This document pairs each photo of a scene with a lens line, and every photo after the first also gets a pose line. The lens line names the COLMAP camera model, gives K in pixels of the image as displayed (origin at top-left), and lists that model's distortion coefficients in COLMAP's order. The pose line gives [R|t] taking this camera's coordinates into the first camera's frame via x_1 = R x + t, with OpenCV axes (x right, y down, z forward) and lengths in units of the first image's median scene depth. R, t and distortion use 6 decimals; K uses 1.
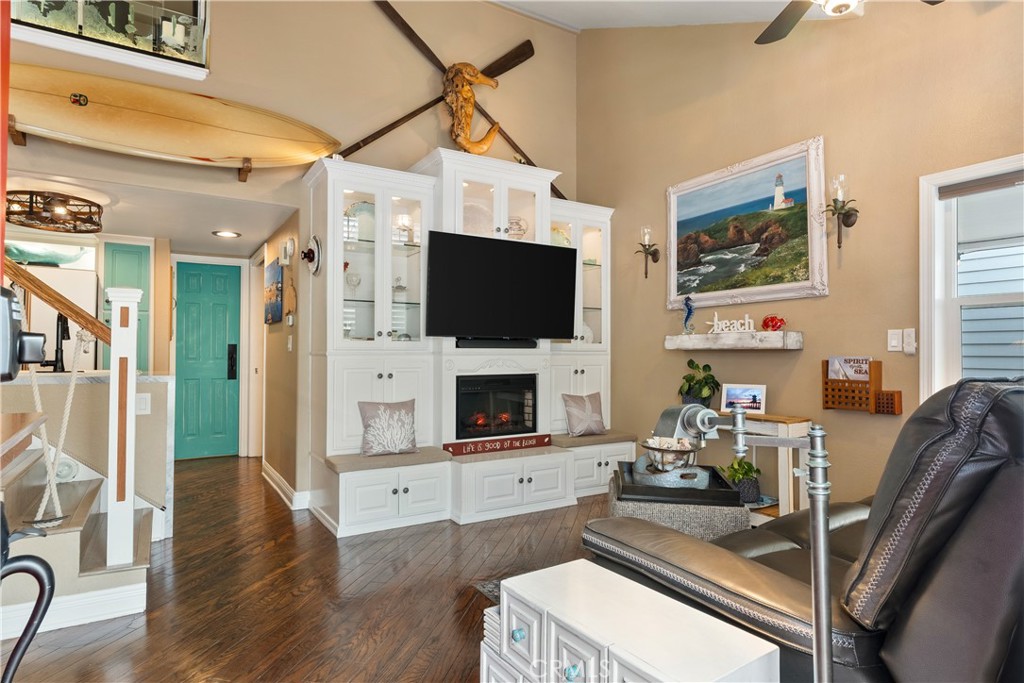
lens RADIAL K [[562.4, 0, 512.0], [0, 562.4, 341.4], [0, 0, 1]] dist [-0.003328, -0.000143]
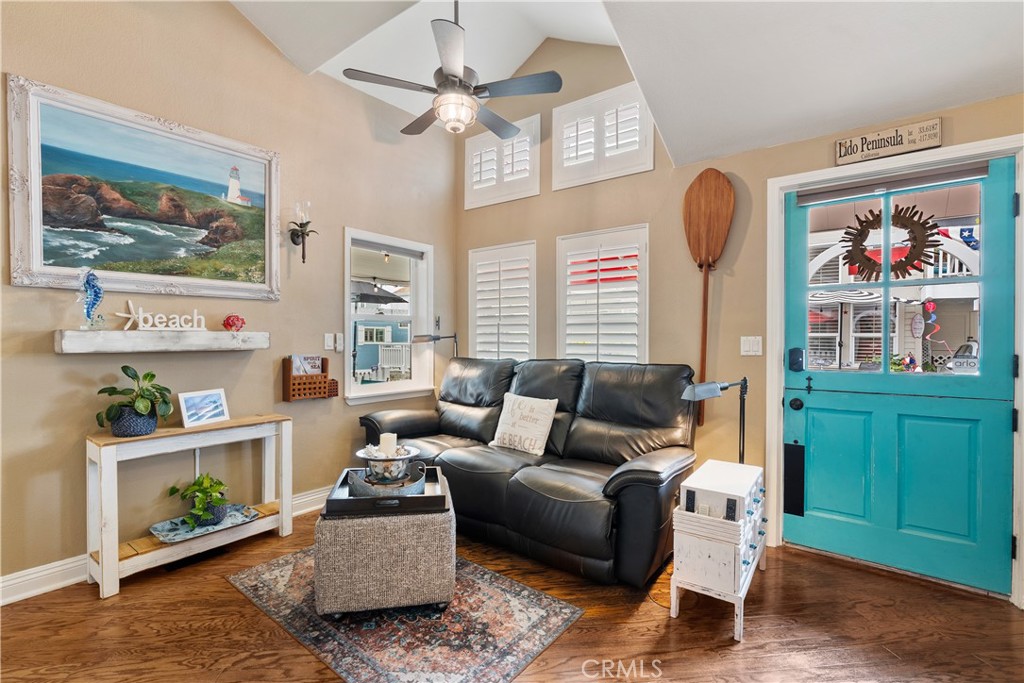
lens RADIAL K [[469.0, 0, 512.4], [0, 469.0, 343.3], [0, 0, 1]] dist [0.004522, 0.000972]
pose [[-0.328081, -0.011551, 0.944579, -0.391046], [-0.023584, 0.999714, 0.004034, -0.009967], [-0.944355, -0.020953, -0.328260, 0.724942]]
